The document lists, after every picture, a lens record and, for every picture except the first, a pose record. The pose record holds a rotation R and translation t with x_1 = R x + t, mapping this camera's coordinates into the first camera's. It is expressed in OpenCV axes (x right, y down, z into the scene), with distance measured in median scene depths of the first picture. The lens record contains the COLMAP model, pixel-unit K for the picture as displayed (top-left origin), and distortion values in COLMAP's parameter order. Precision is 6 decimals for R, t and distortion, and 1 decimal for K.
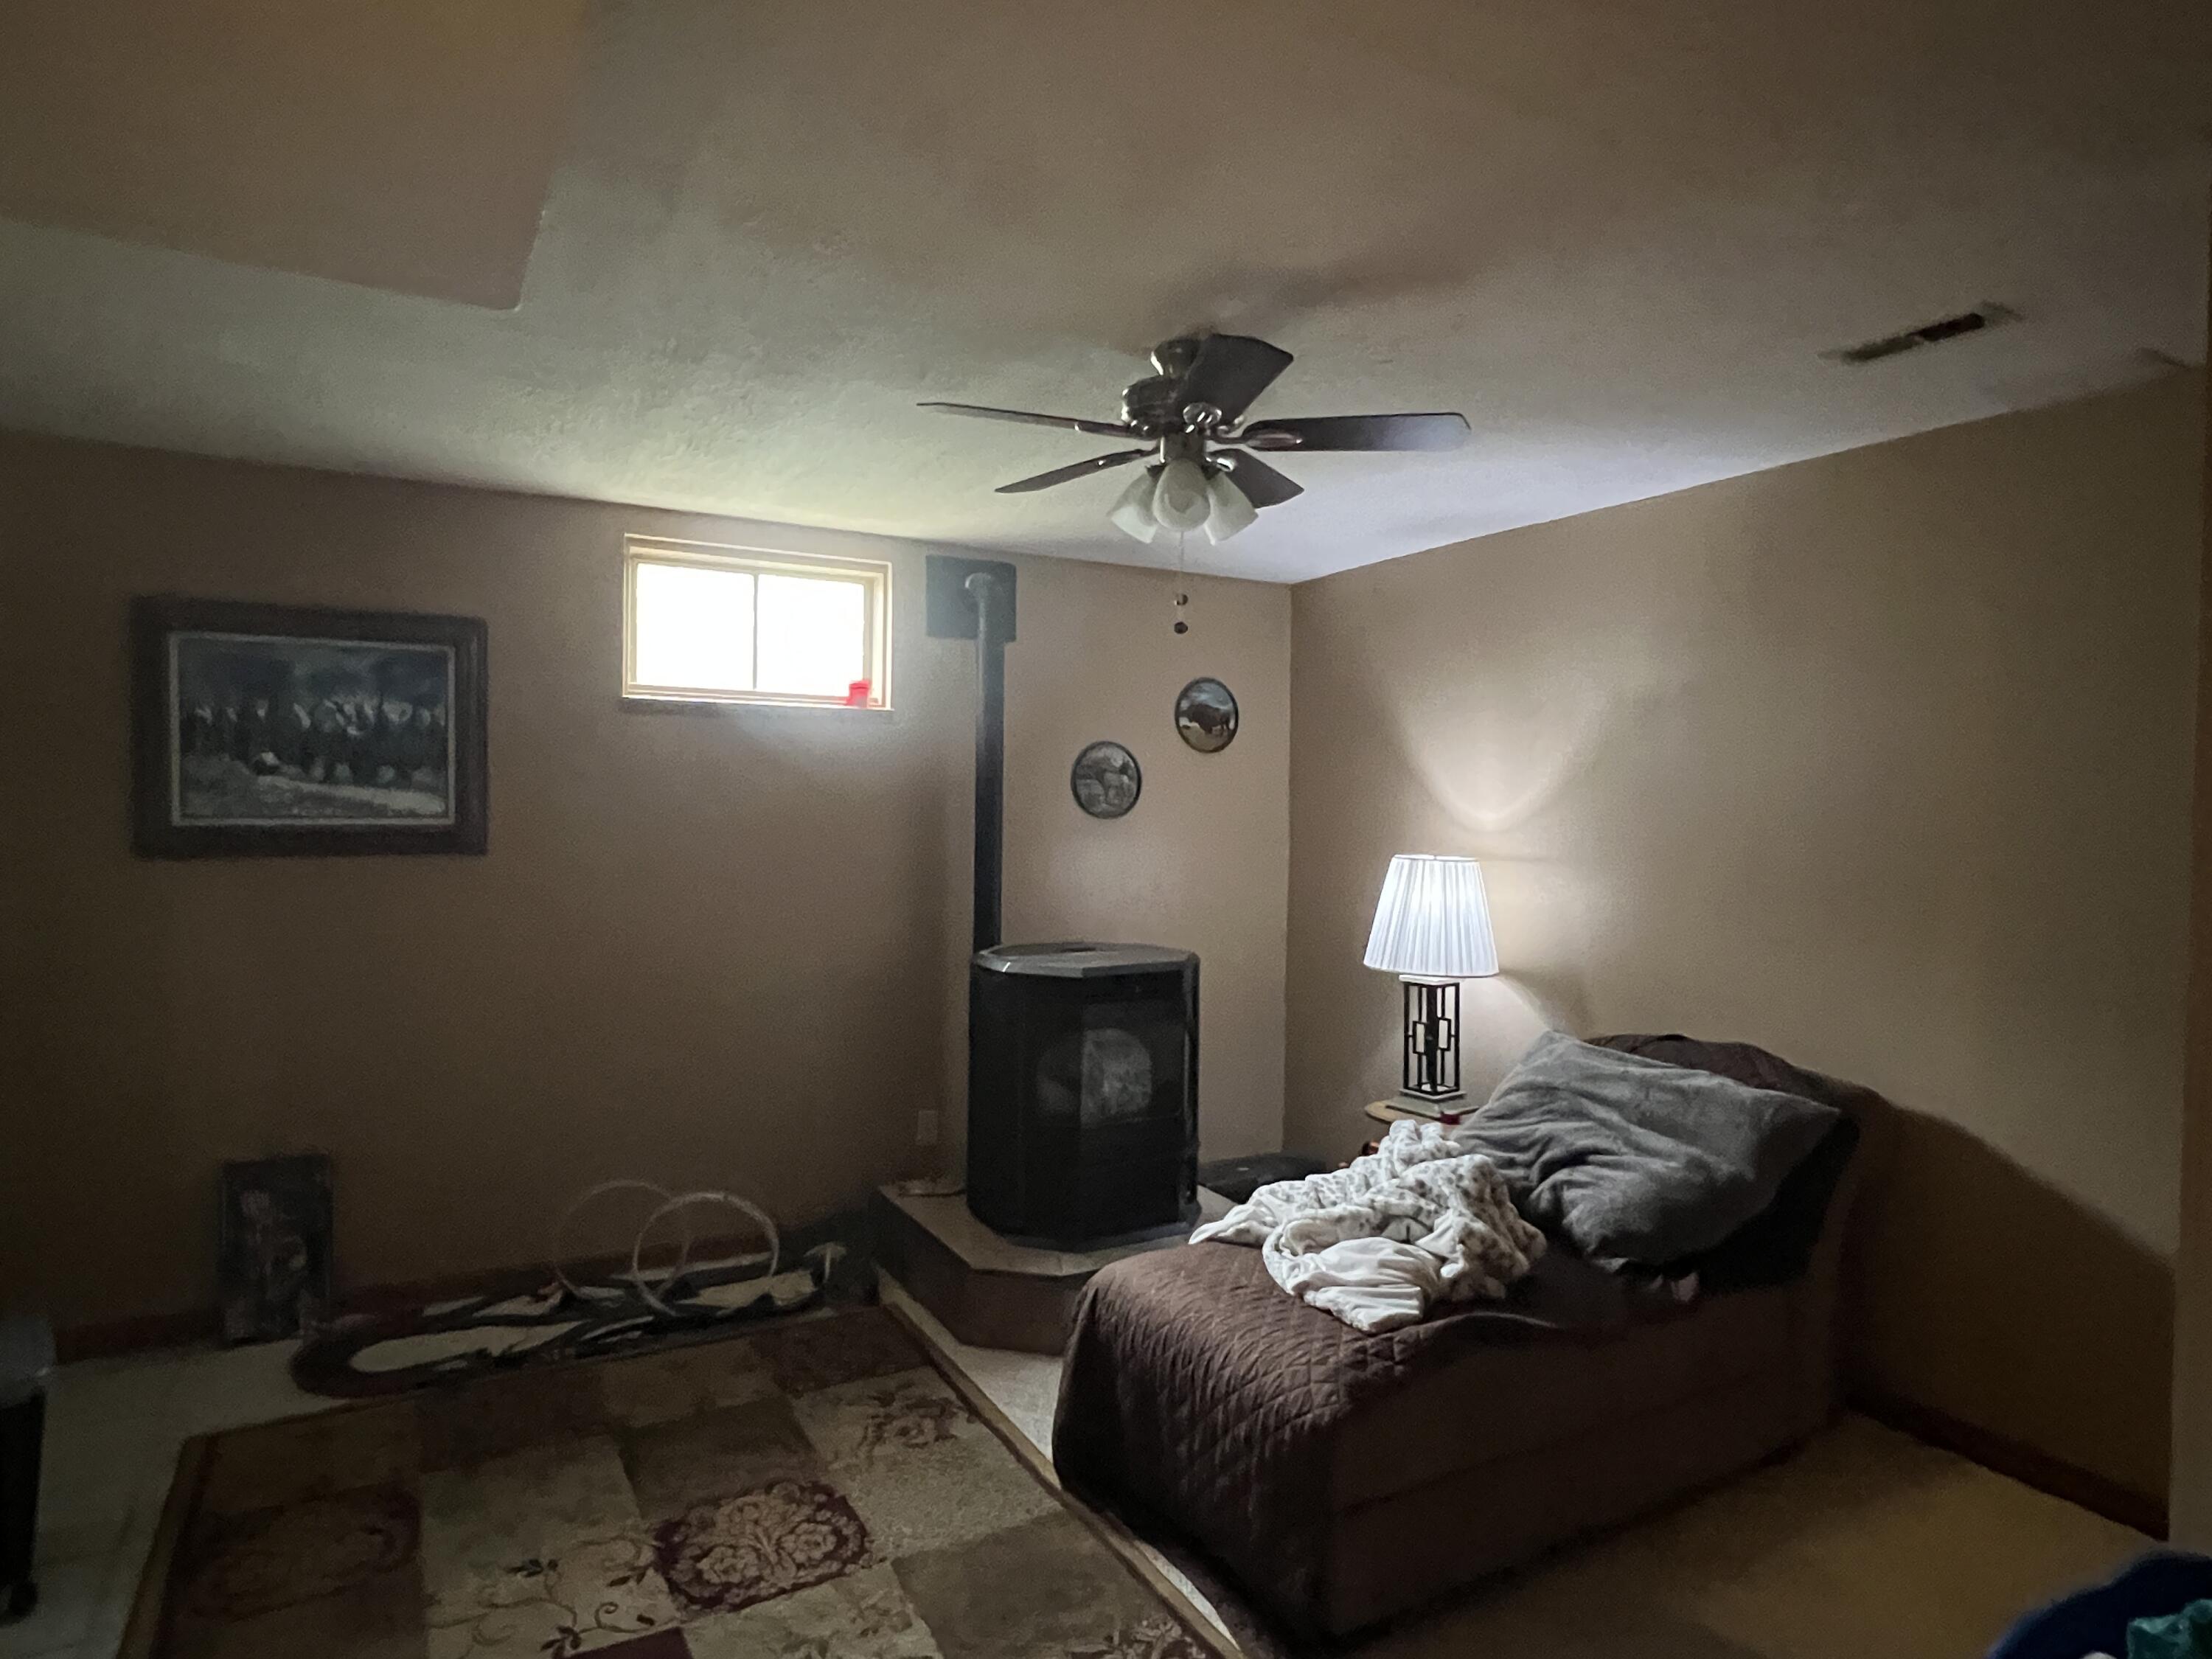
lens RADIAL K [[1257.7, 0, 1109.0], [0, 1257.7, 848.6], [0, 0, 1]] dist [-0.002301, 0.000481]
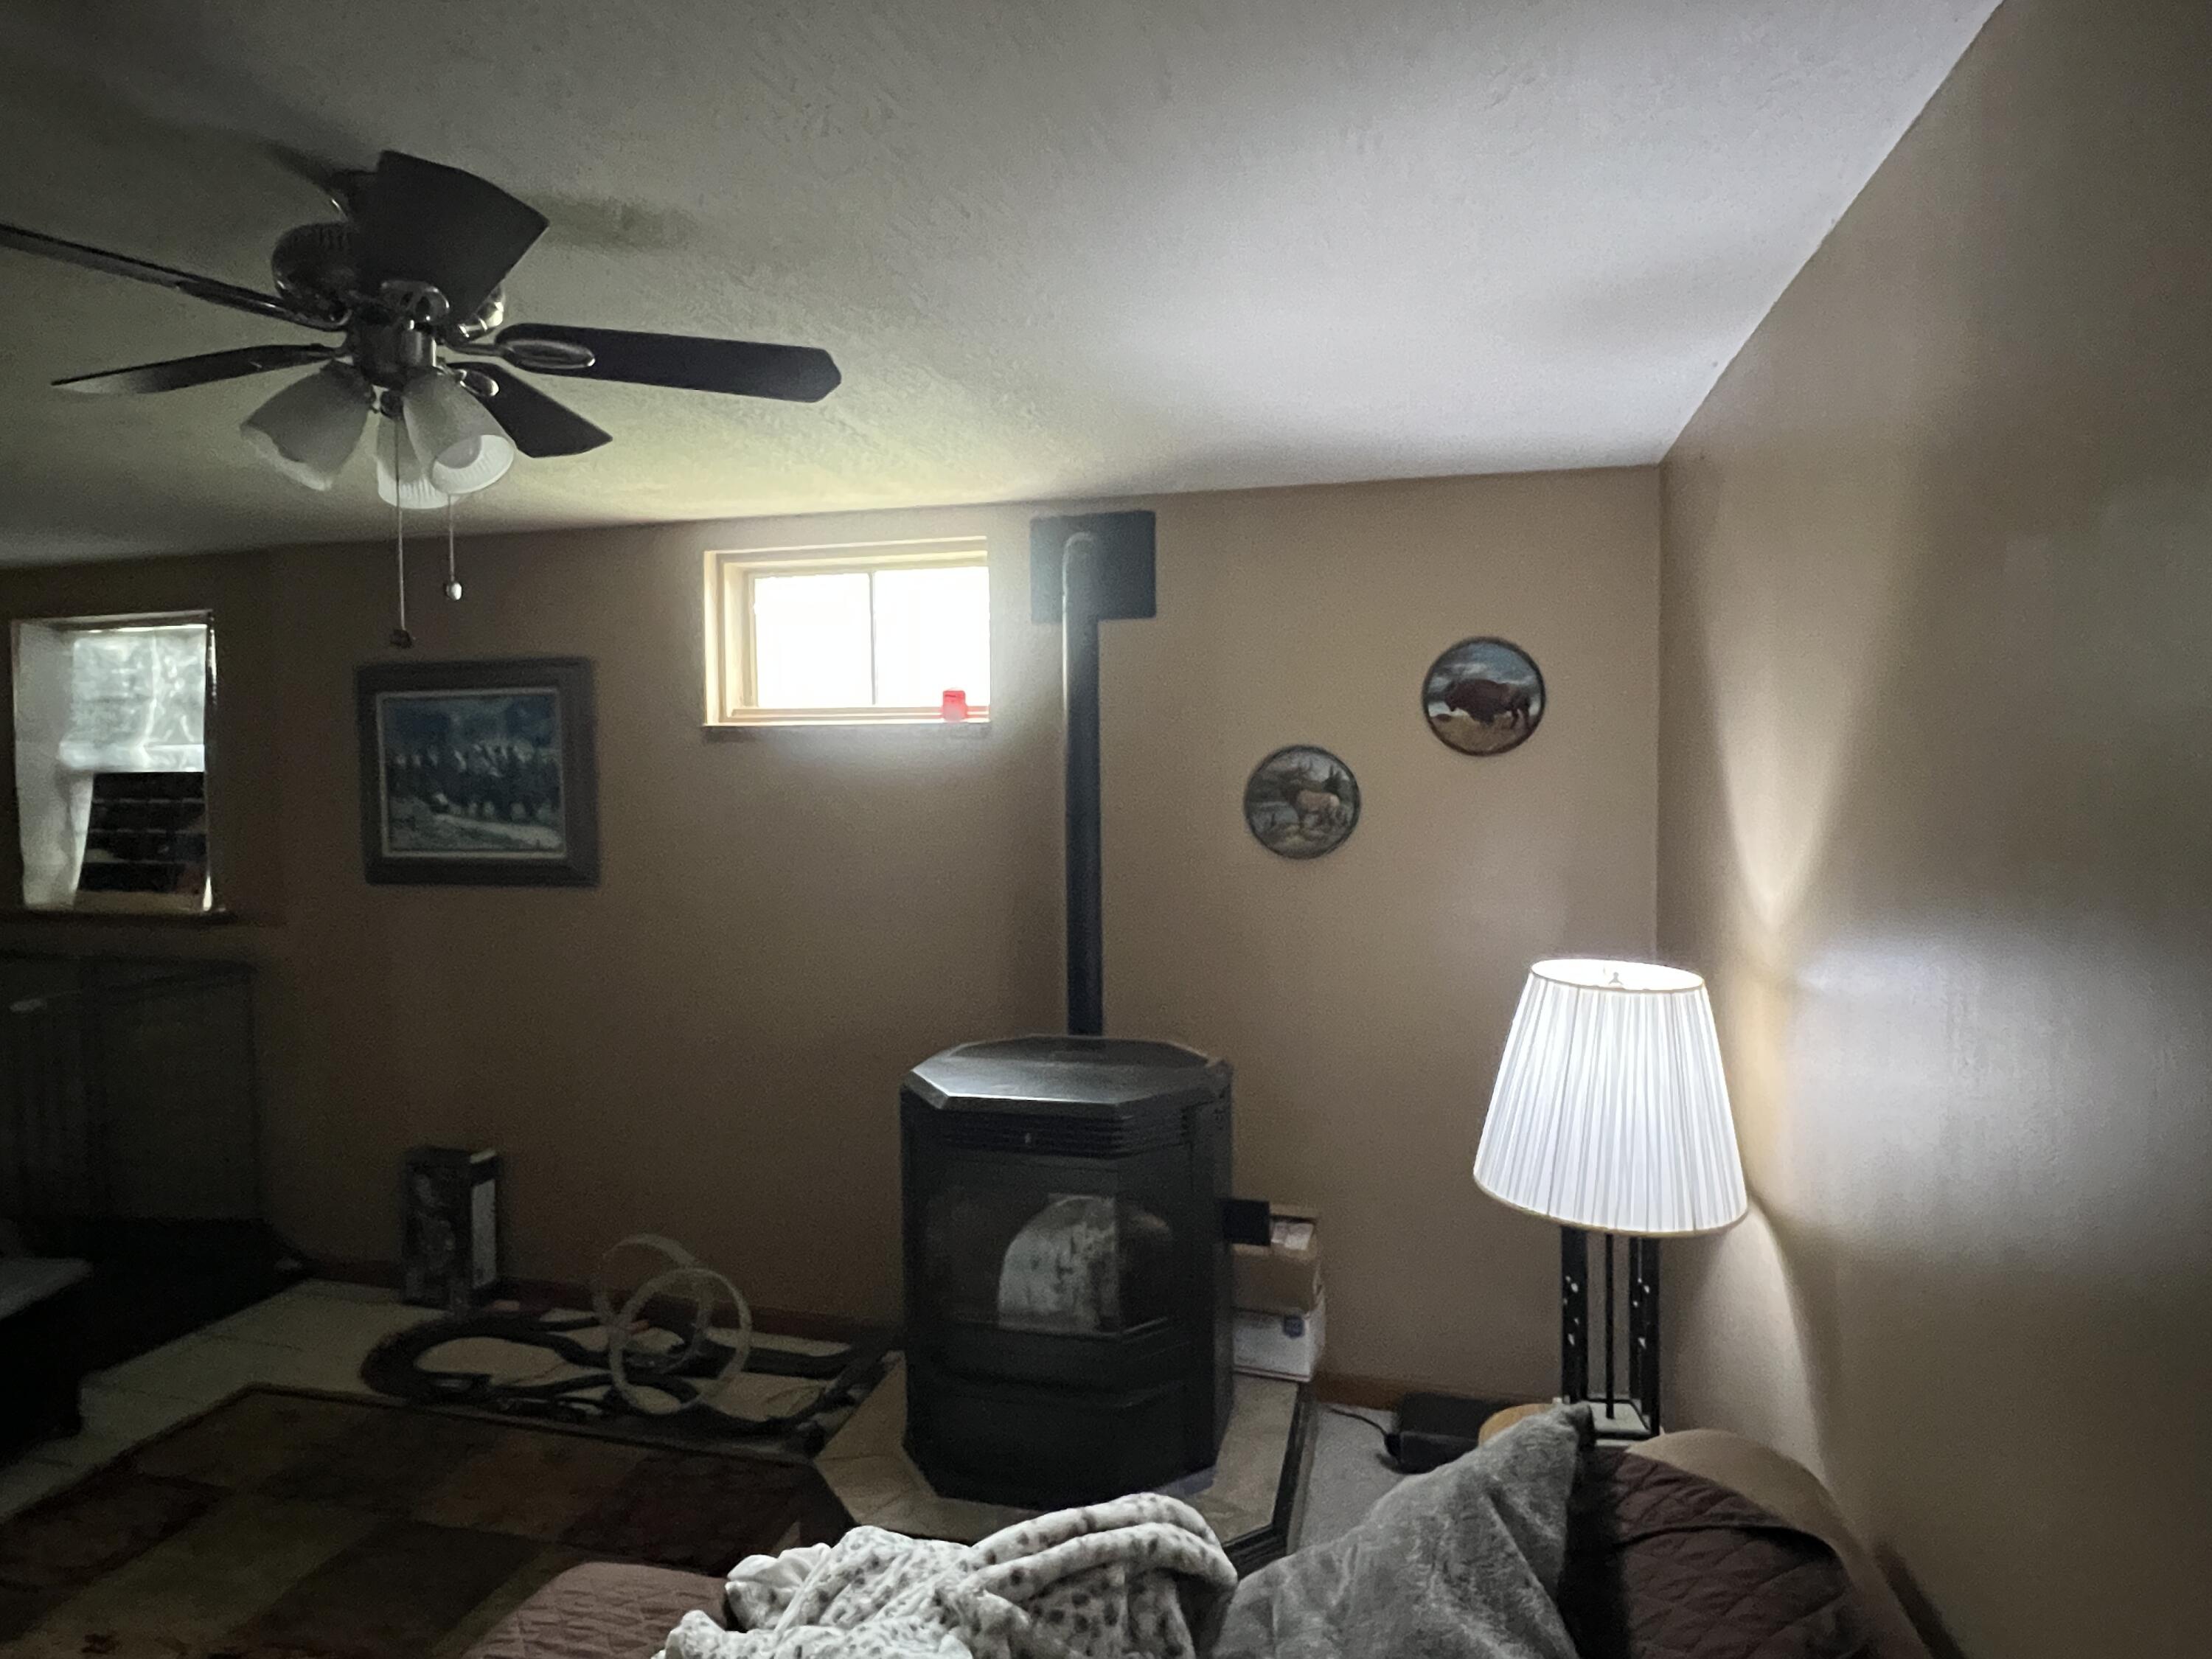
lens RADIAL K [[1257.7, 0, 1109.0], [0, 1257.7, 848.6], [0, 0, 1]] dist [-0.002301, 0.000481]
pose [[0.723098, 0.024953, -0.690295, 0.520833], [-0.012488, 0.999656, 0.023054, -0.056878], [0.690633, -0.008049, 0.723161, 0.560810]]
